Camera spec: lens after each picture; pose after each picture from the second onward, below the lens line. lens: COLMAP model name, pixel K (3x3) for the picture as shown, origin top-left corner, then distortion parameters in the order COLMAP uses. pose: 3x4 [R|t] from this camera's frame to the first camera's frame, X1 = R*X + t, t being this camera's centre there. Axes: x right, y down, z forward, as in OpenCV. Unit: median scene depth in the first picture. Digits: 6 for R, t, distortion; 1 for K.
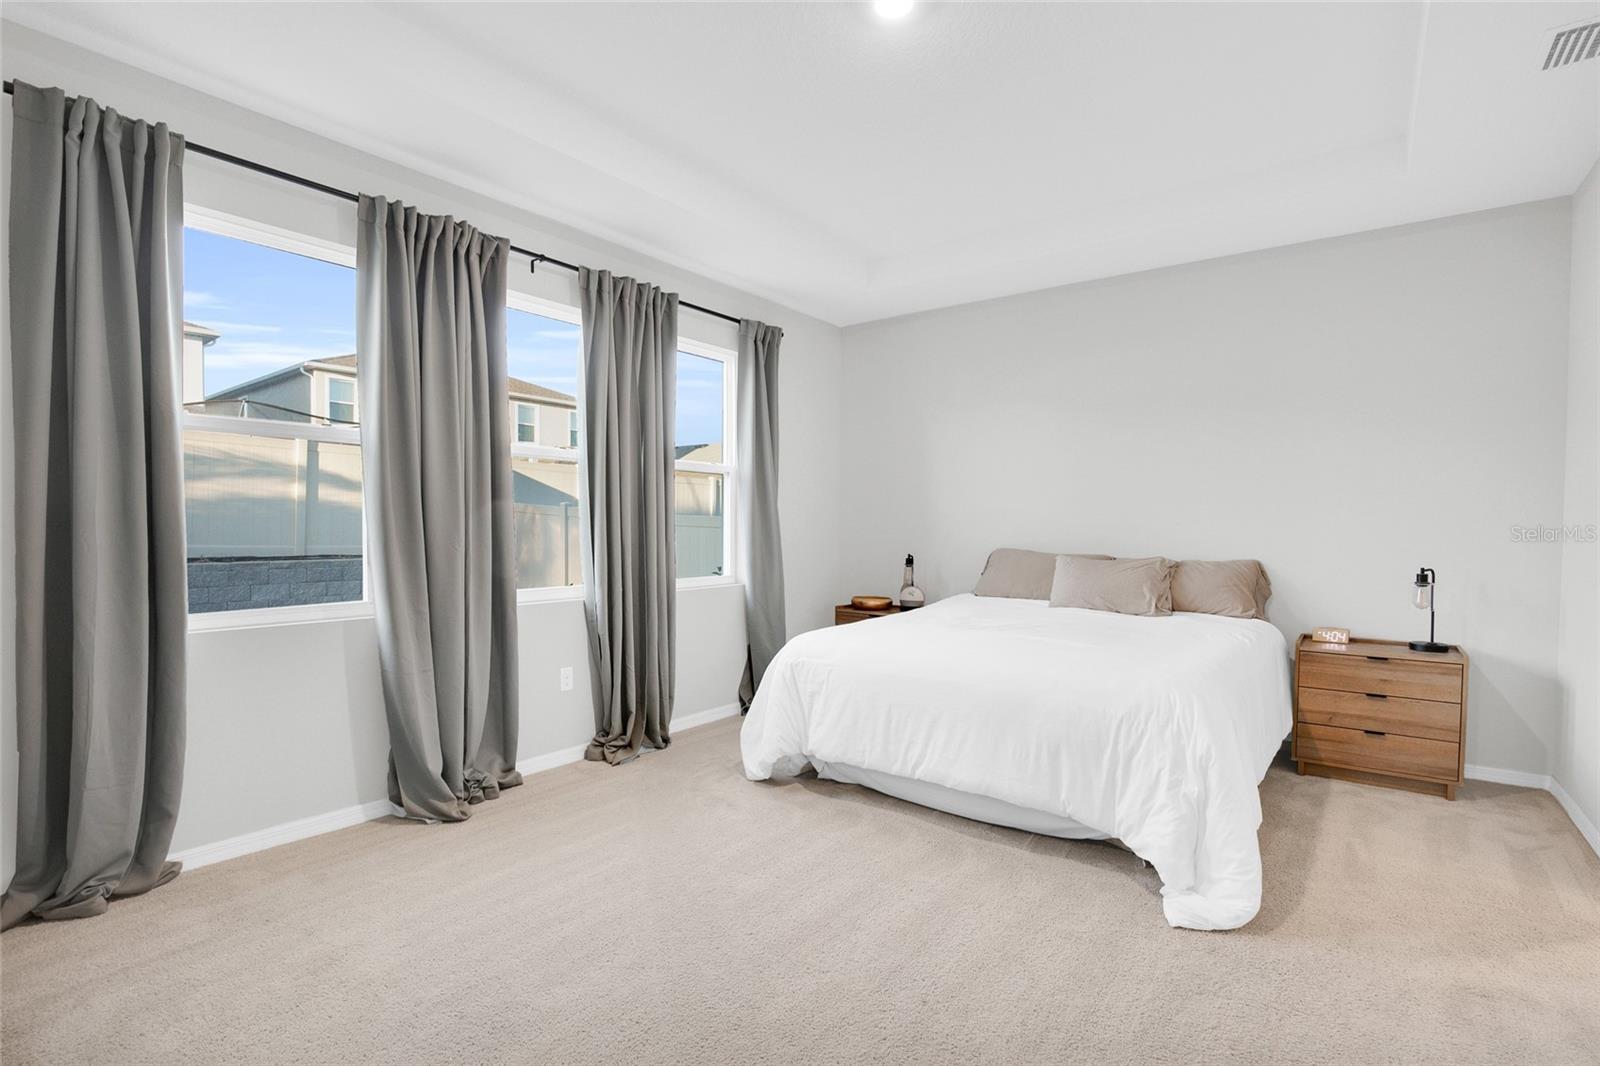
lens RADIAL K [[741.6, 0, 795.7], [0, 741.6, 547.9], [0, 0, 1]] dist [-0.033756, 0.005271]
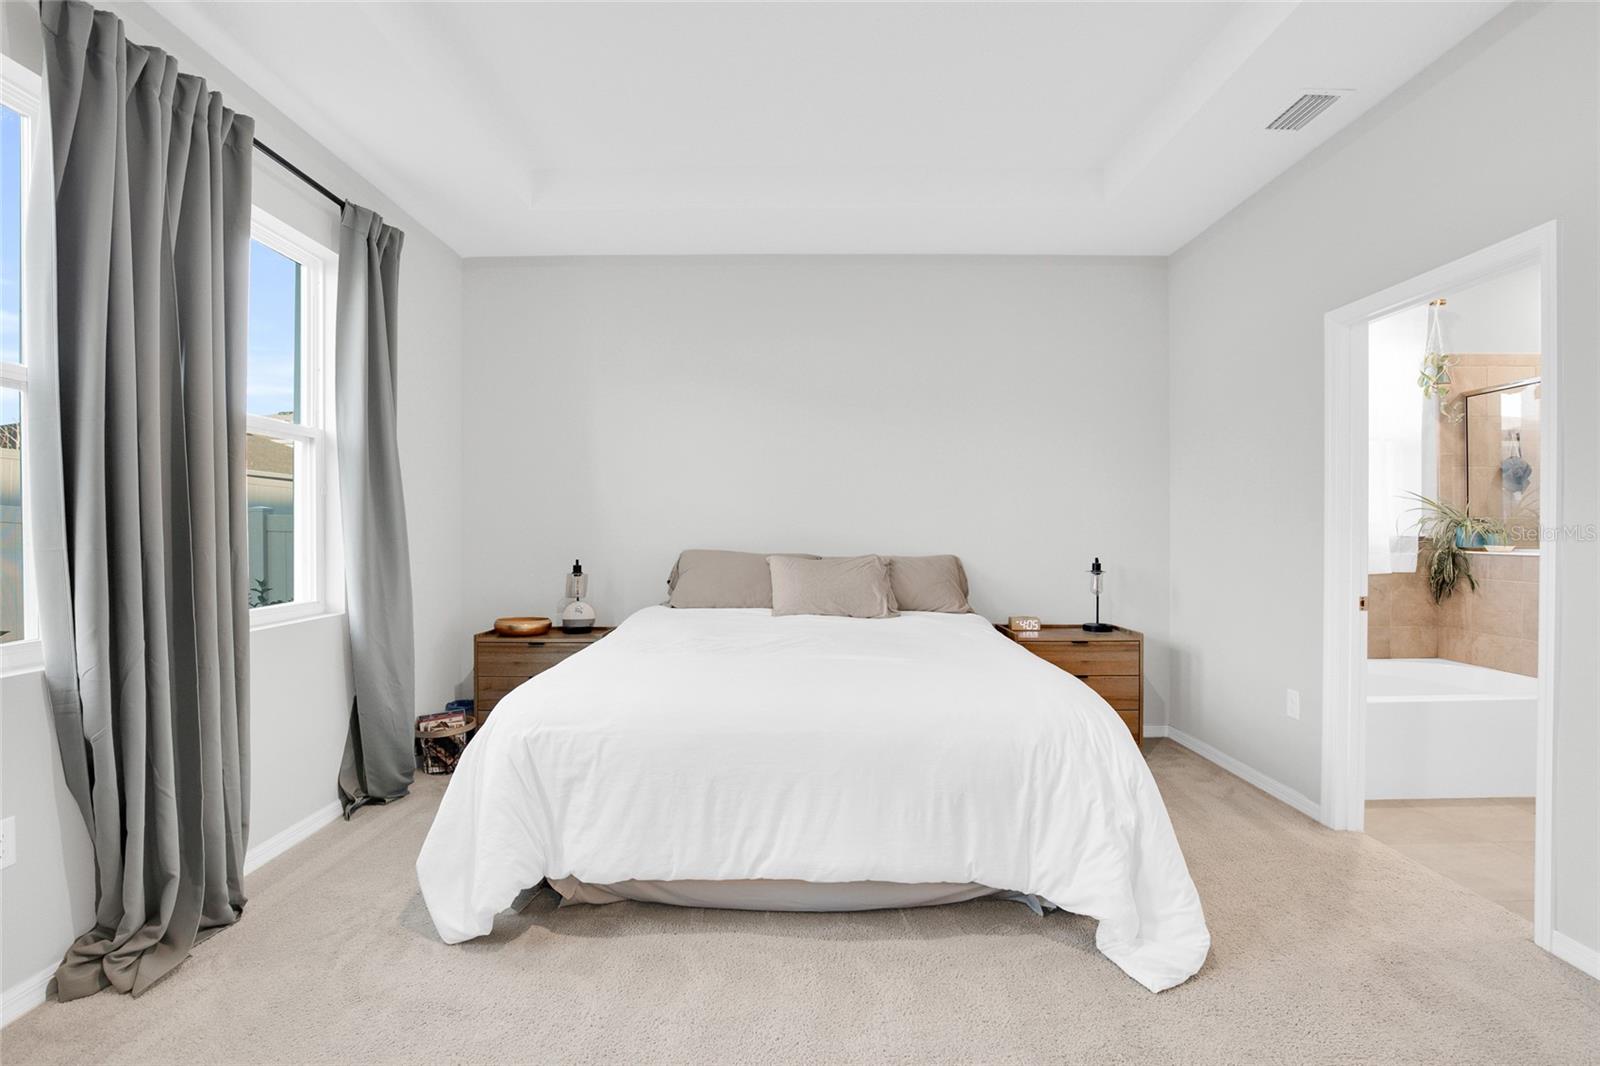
lens RADIAL K [[741.6, 0, 800.4], [0, 741.6, 531.5], [0, 0, 1]] dist [-0.033756, 0.005271]
pose [[0.797051, -0.005428, 0.603888, -0.175912], [0.022560, 0.999529, -0.020792, 0.000018], [-0.603490, 0.030196, 0.796798, 0.324797]]
